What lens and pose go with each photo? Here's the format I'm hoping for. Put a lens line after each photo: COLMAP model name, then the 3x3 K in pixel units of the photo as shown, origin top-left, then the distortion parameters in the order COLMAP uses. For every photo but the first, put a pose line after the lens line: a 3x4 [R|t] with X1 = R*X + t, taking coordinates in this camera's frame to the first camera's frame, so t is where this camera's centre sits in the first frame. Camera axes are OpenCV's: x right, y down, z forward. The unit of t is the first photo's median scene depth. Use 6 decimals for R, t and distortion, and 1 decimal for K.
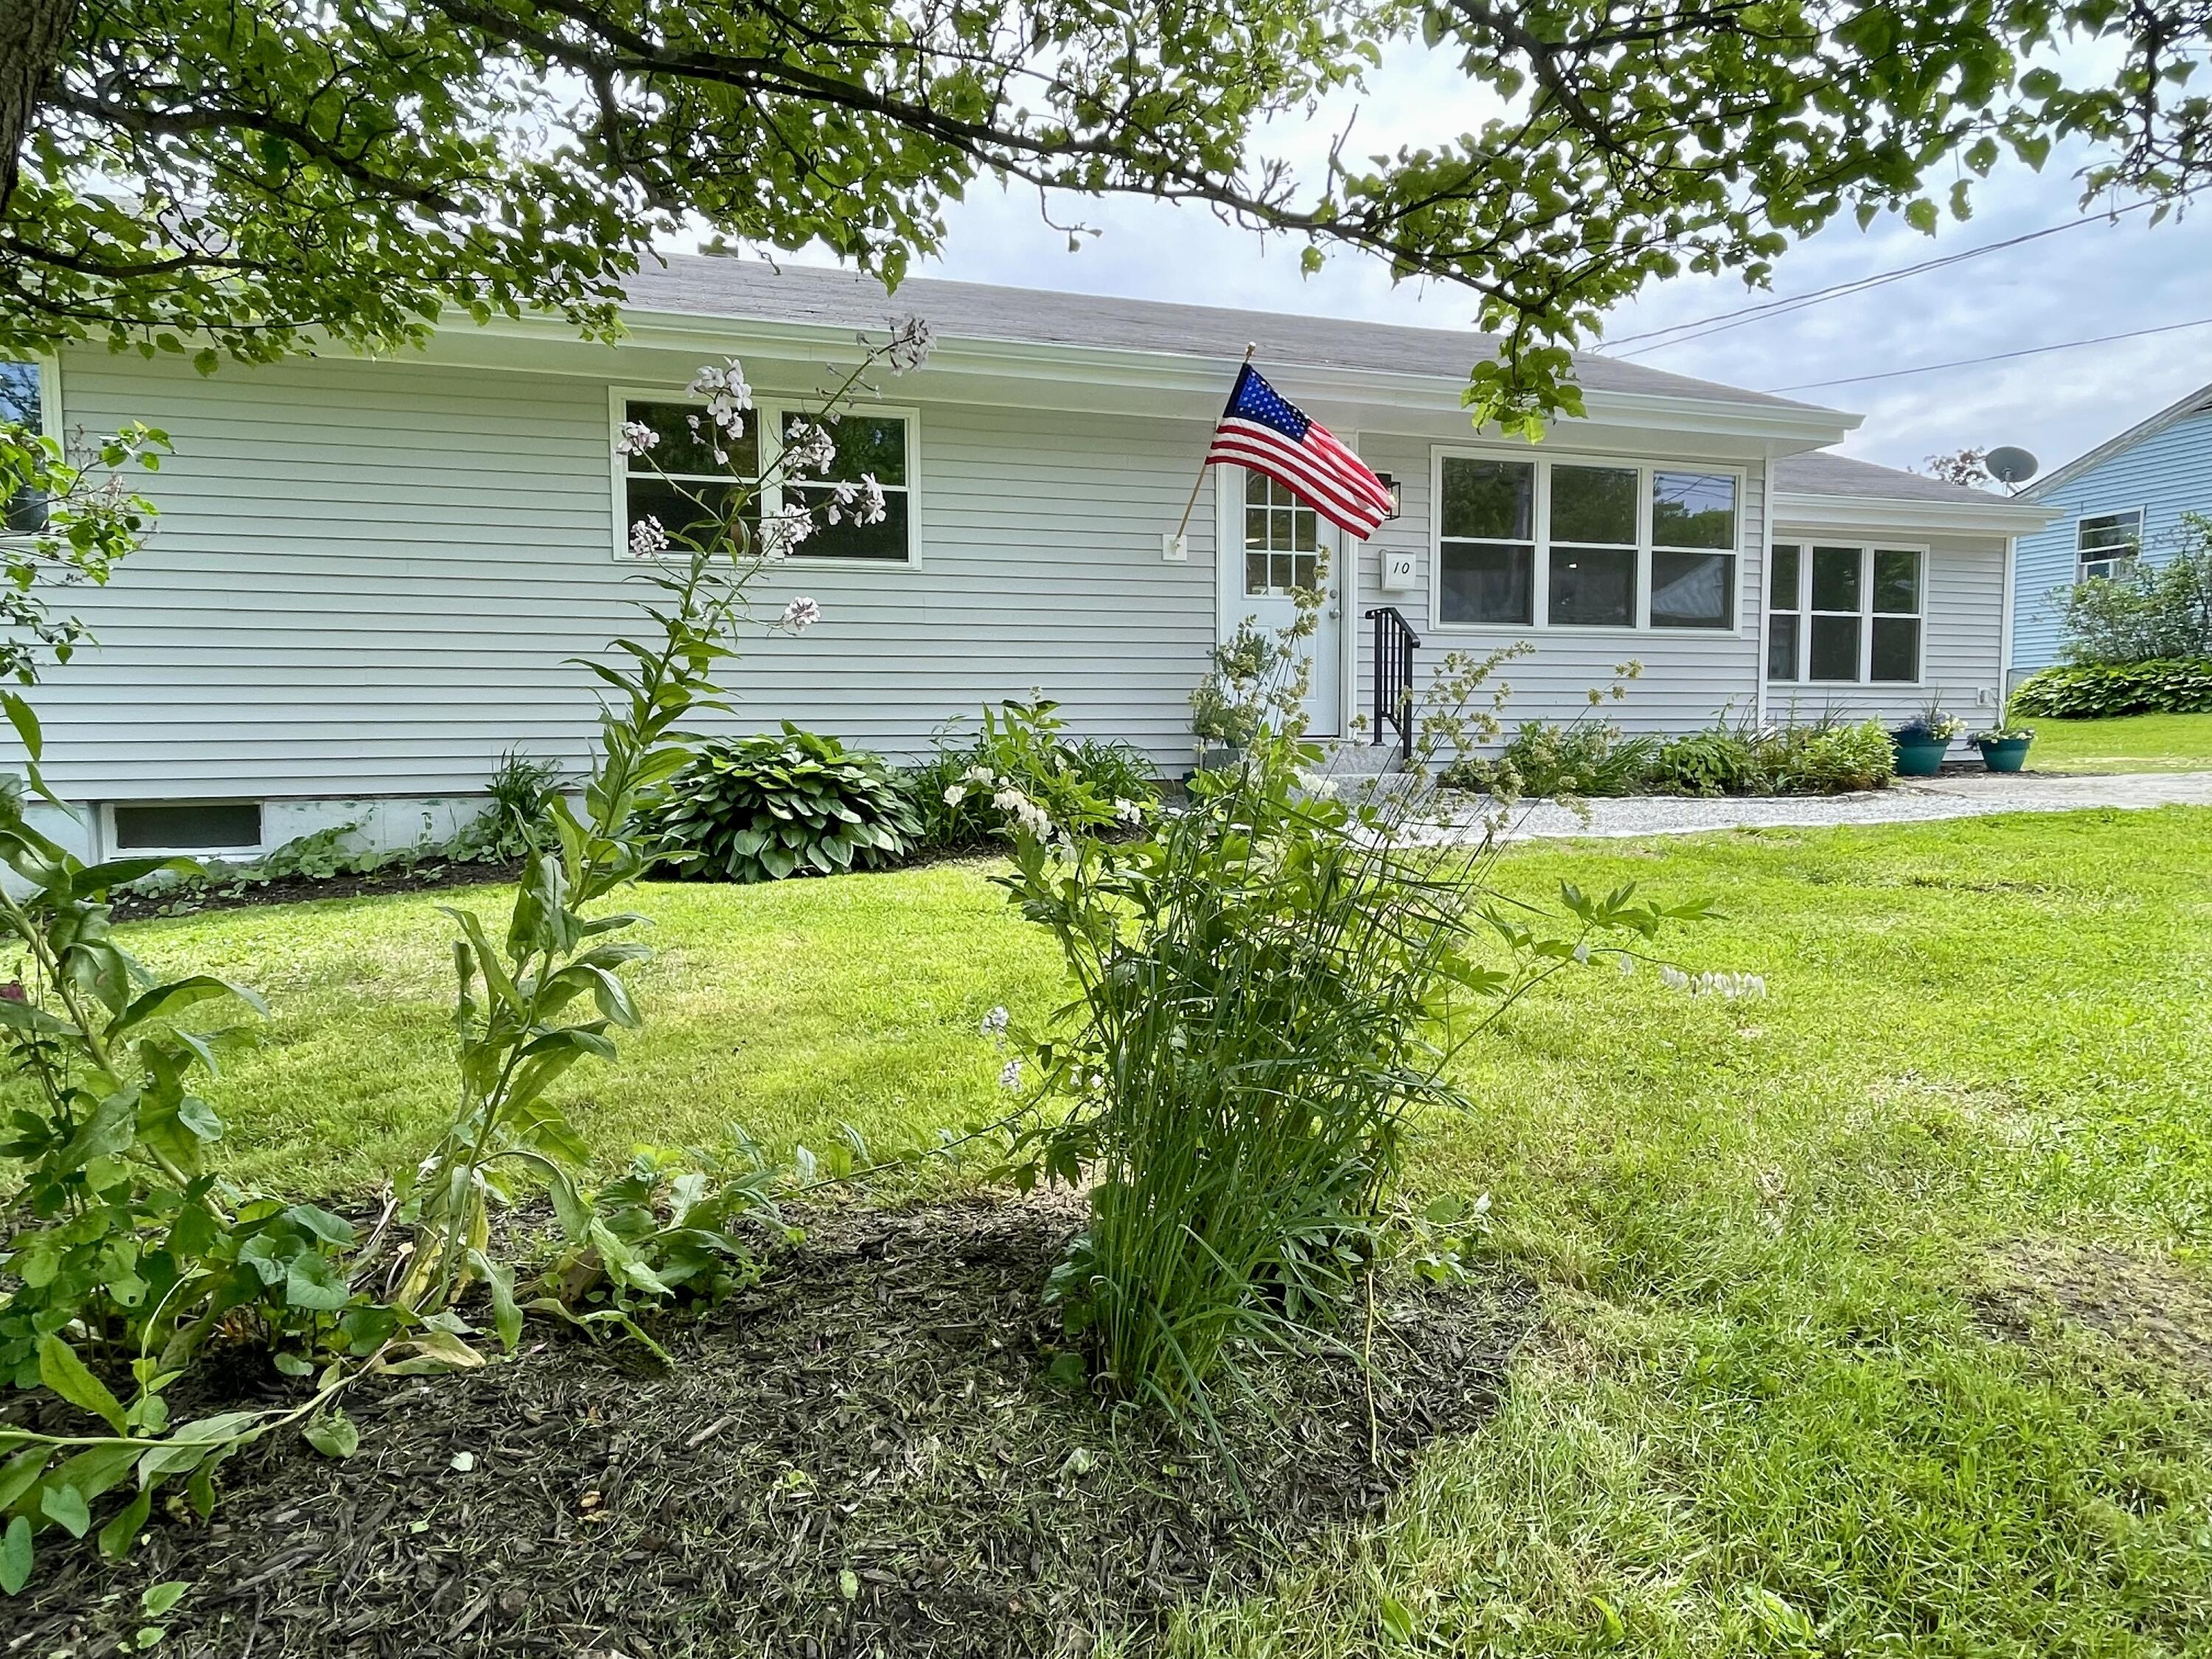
lens RADIAL K [[1286.0, 0, 1110.3], [0, 1286.0, 838.5], [0, 0, 1]] dist [0.007579, 0.000752]
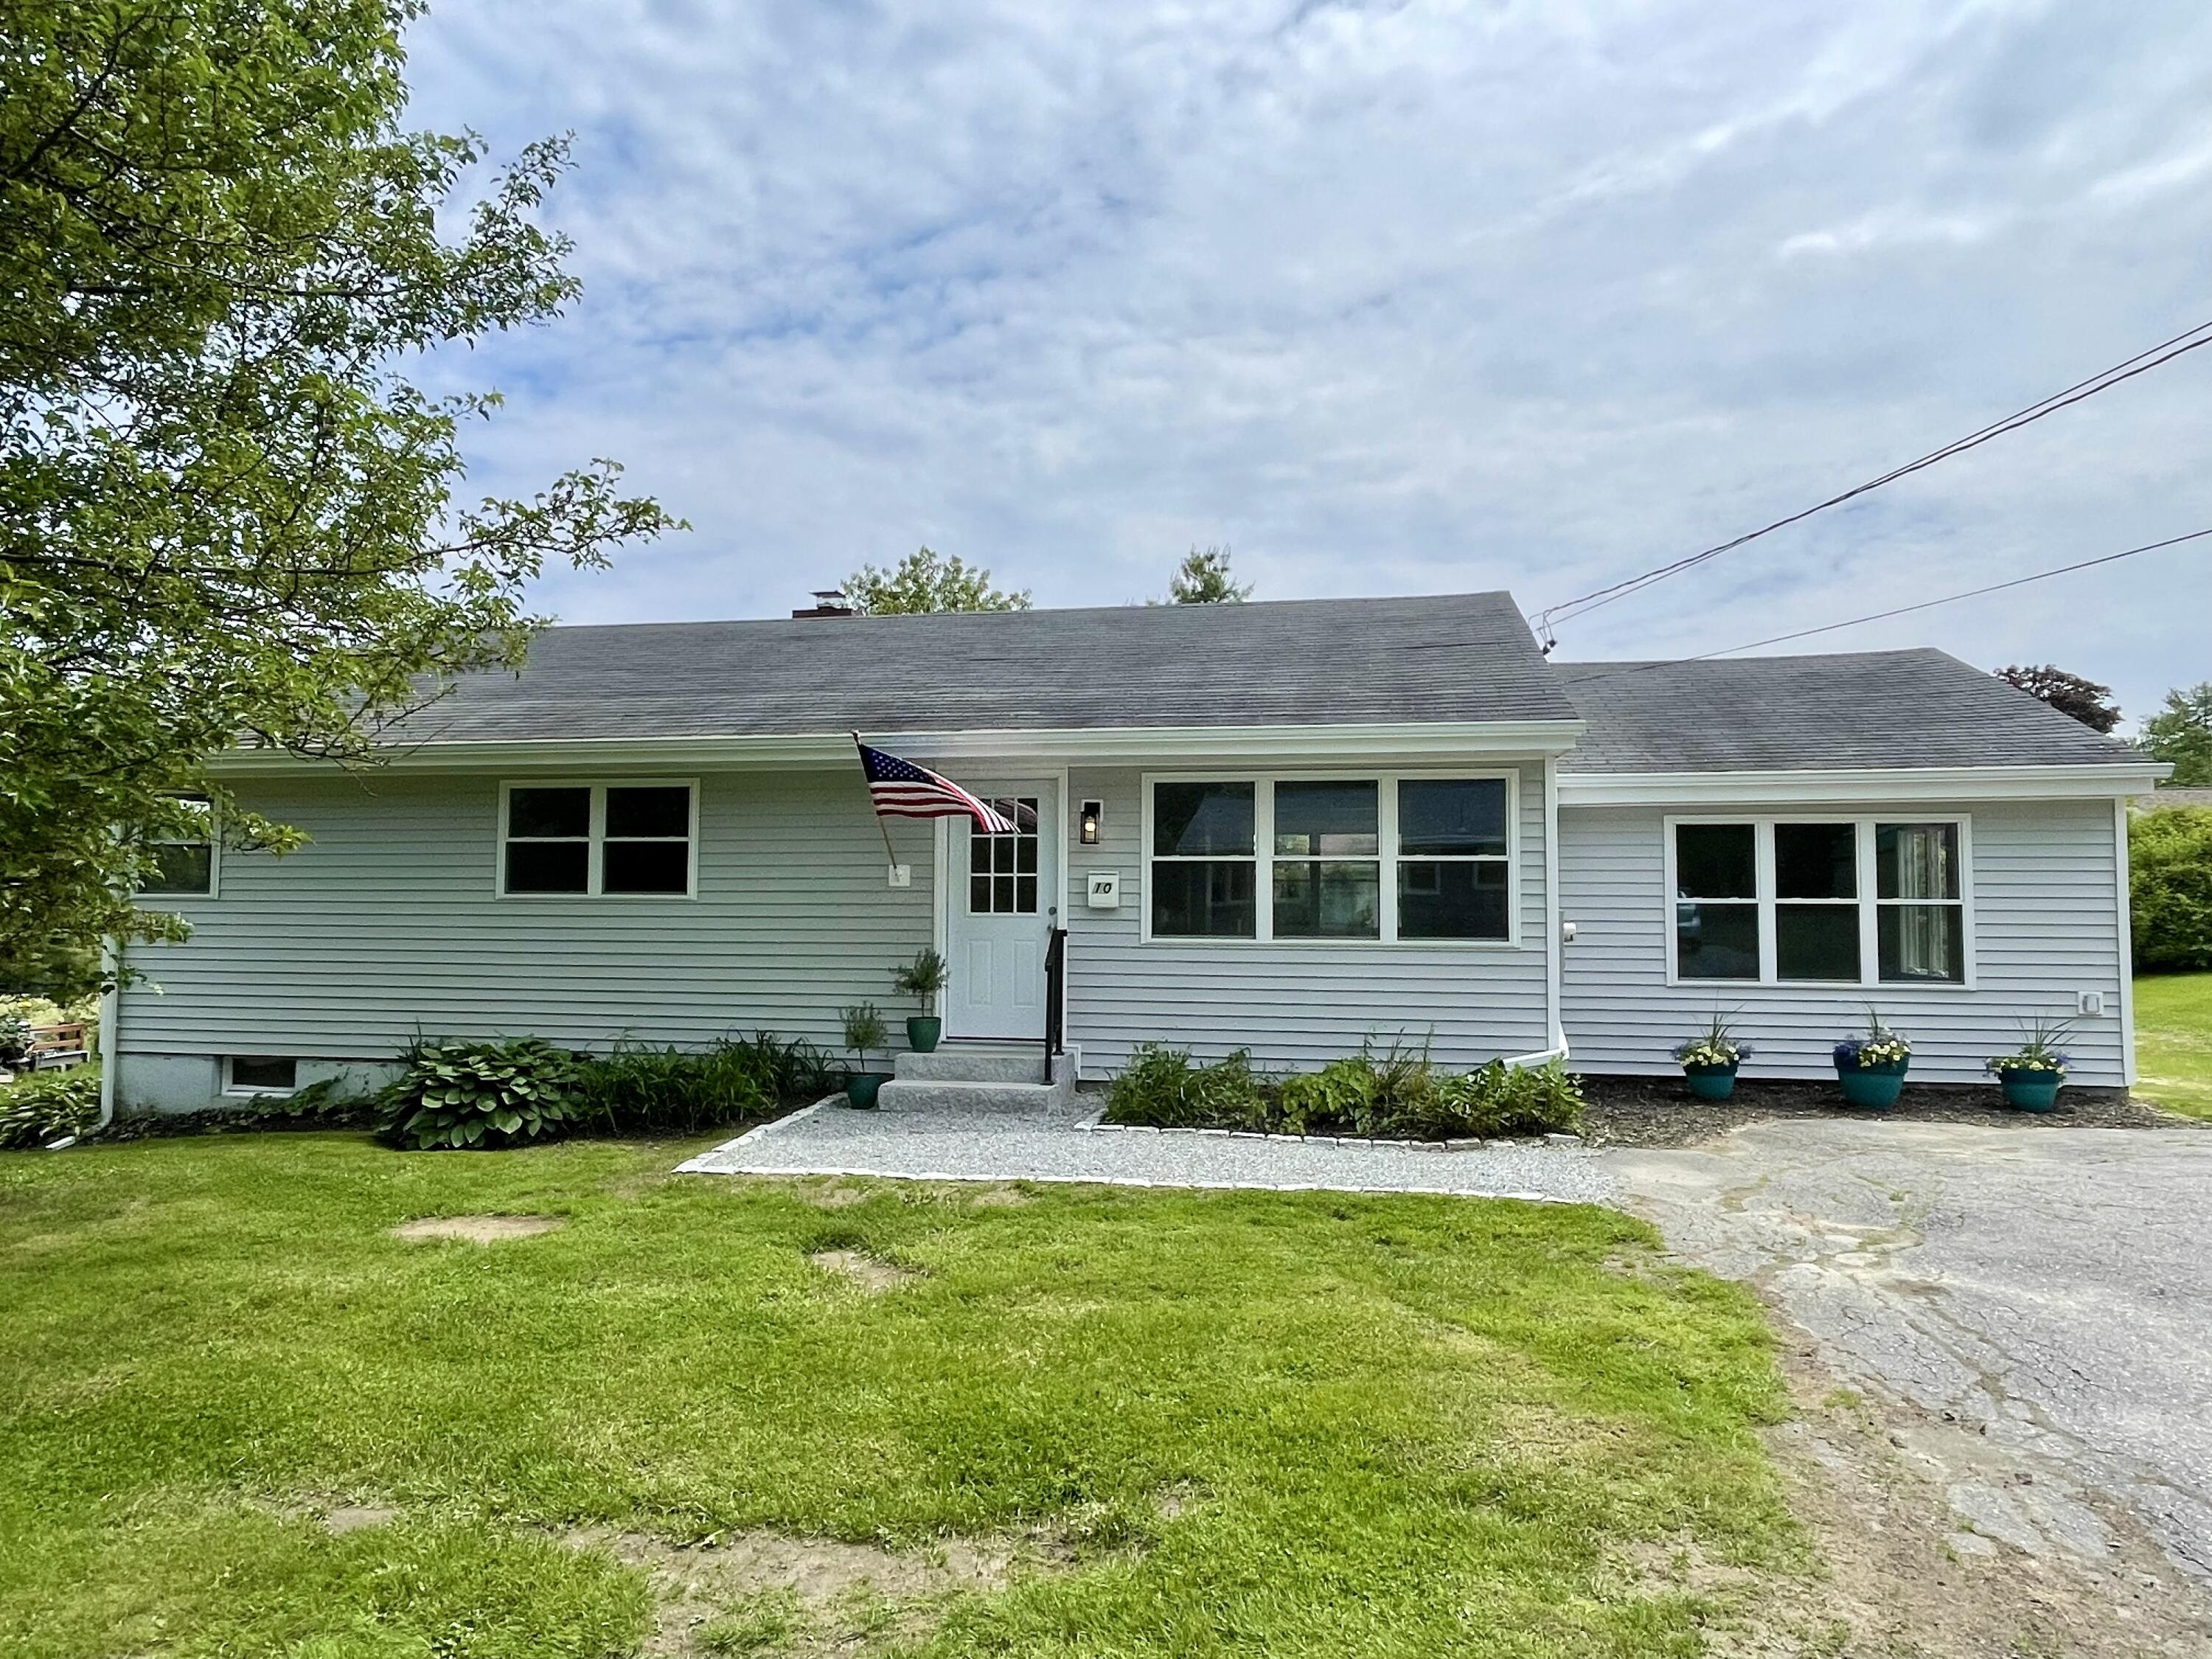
lens RADIAL K [[1519.0, 0, 1099.1], [0, 1519.0, 825.9], [0, 0, 1]] dist [0.000643, -0.001050]
pose [[0.867883, -0.010212, -0.496664, 0.955740], [-0.049029, 0.993146, -0.106095, -0.140987], [0.494344, 0.116429, 0.861434, -0.116797]]
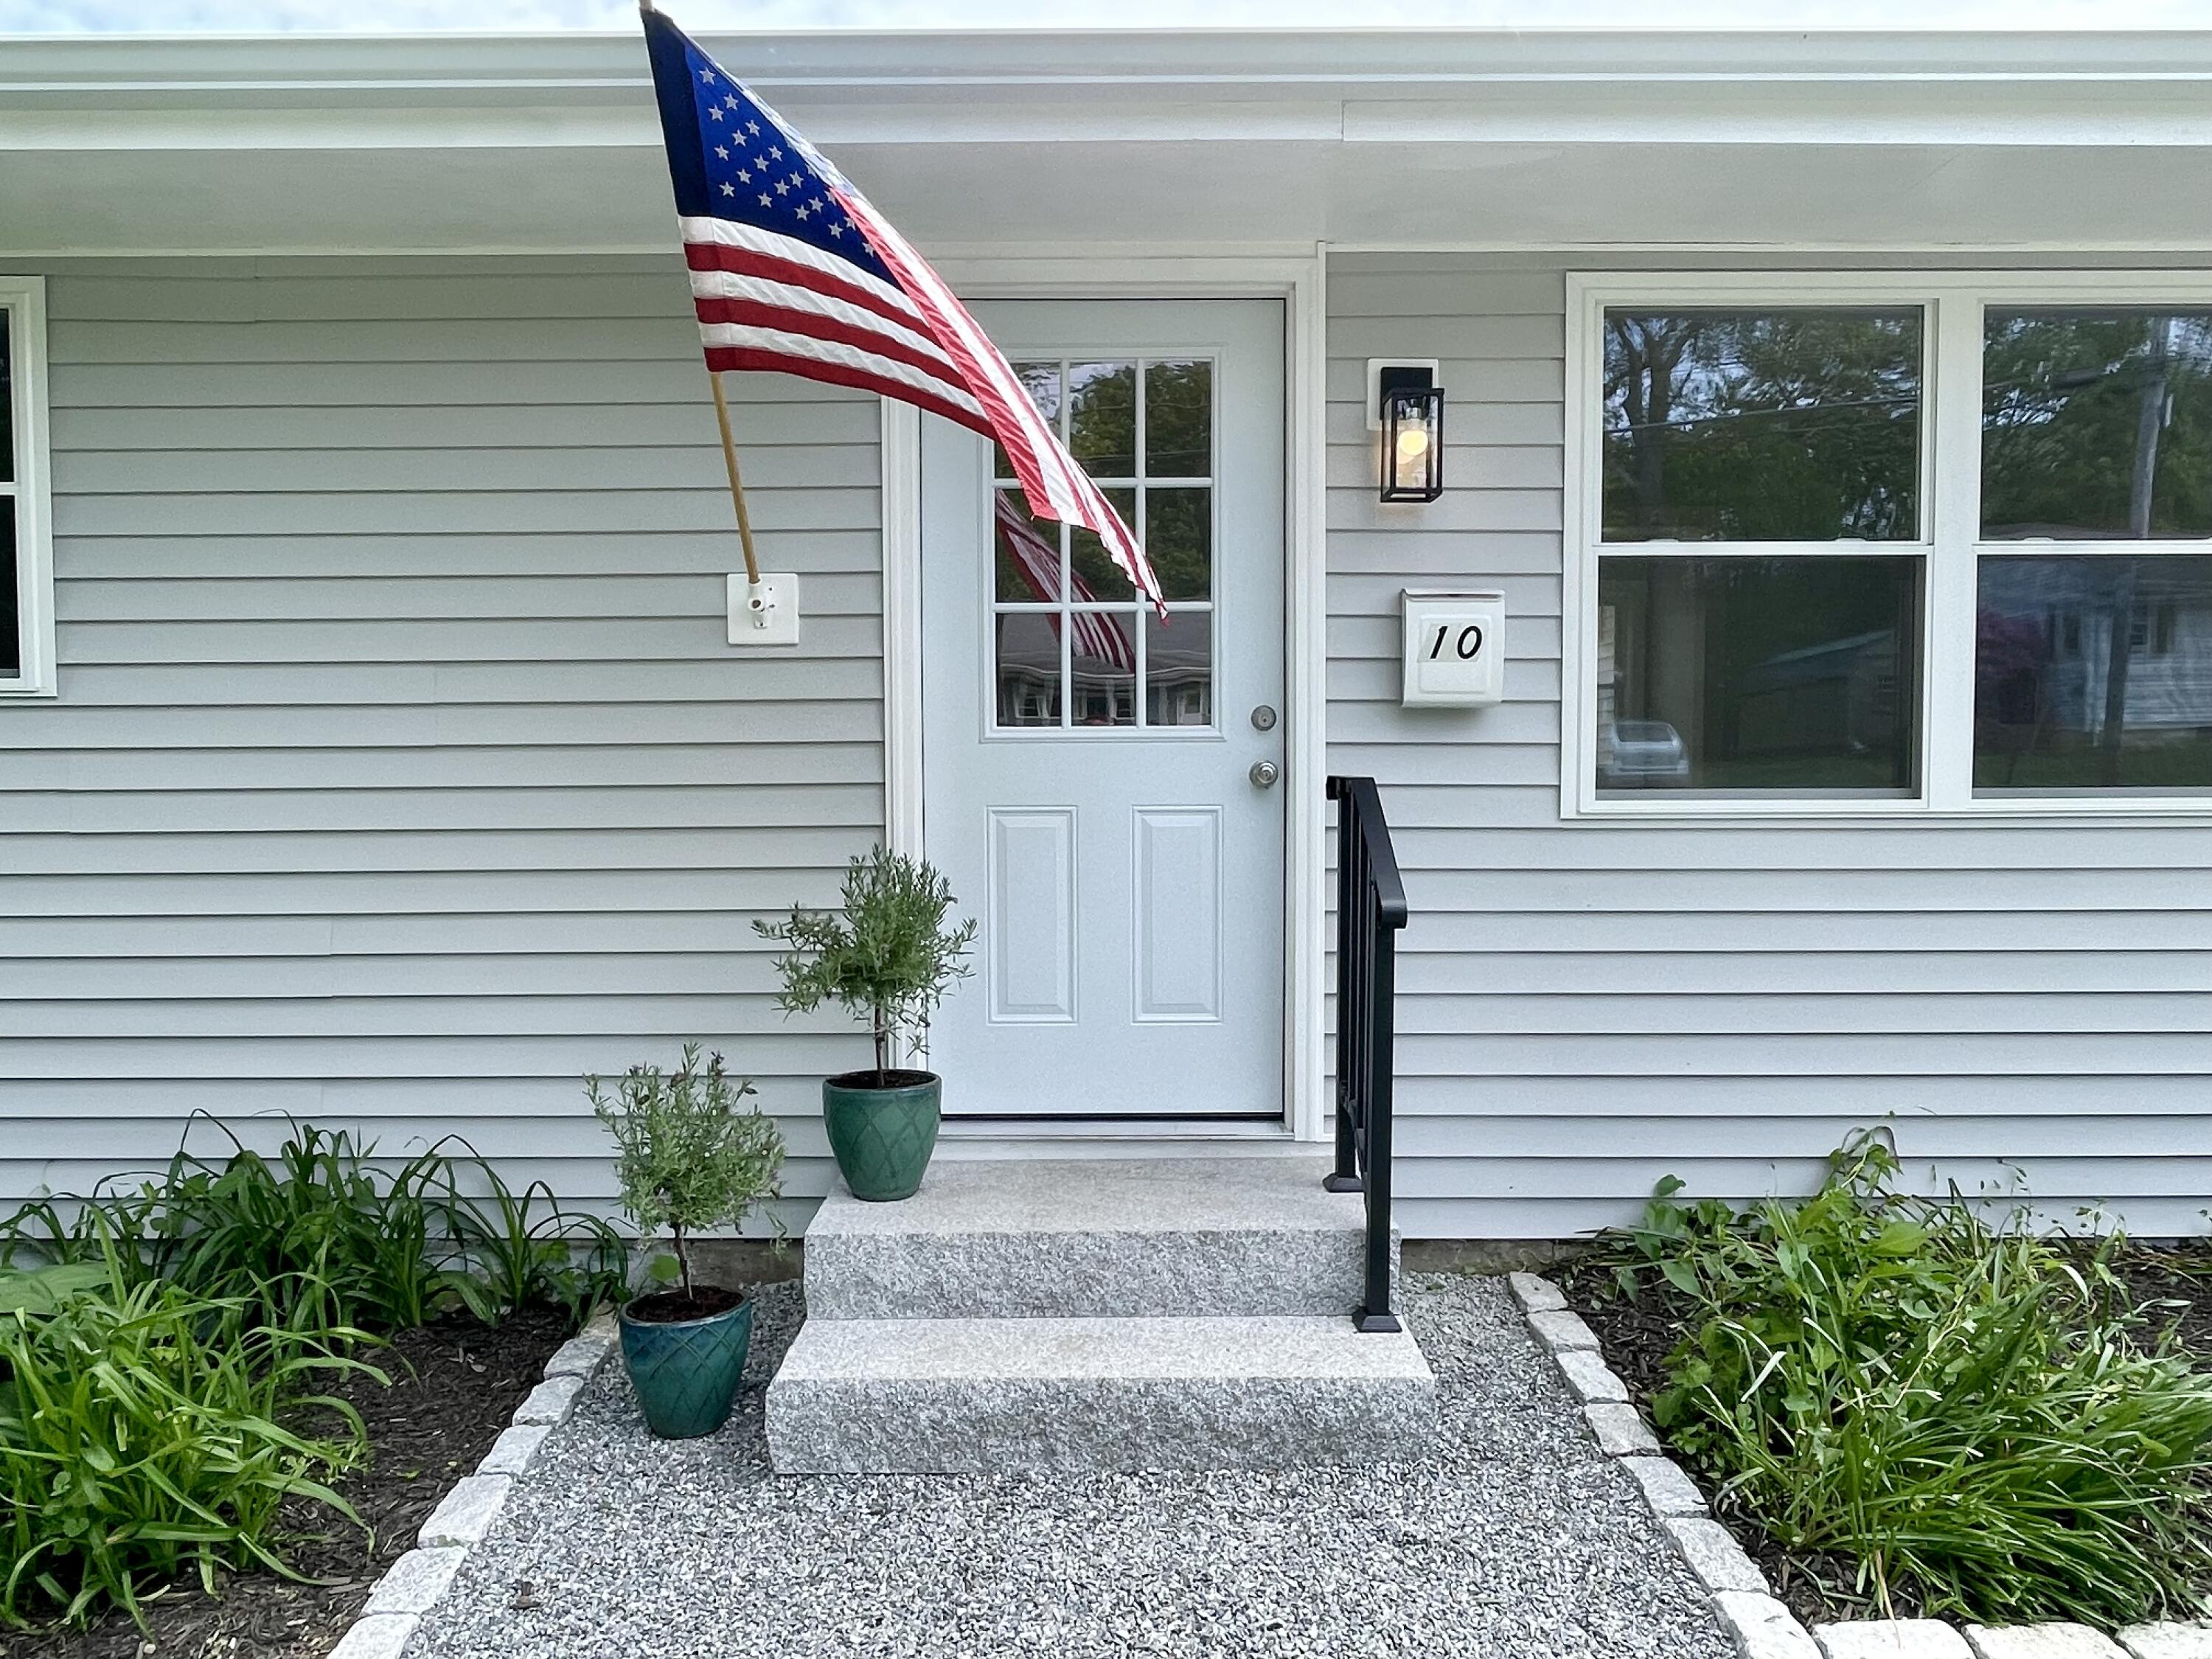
lens RADIAL K [[1523.1, 0, 1108.7], [0, 1523.1, 816.5], [0, 0, 1]] dist [0.006133, -0.000023]
pose [[0.951415, 0.018389, -0.307361, 0.293651], [-0.027527, 0.999298, -0.025424, -0.169185], [0.306677, 0.032649, 0.951253, 0.662275]]
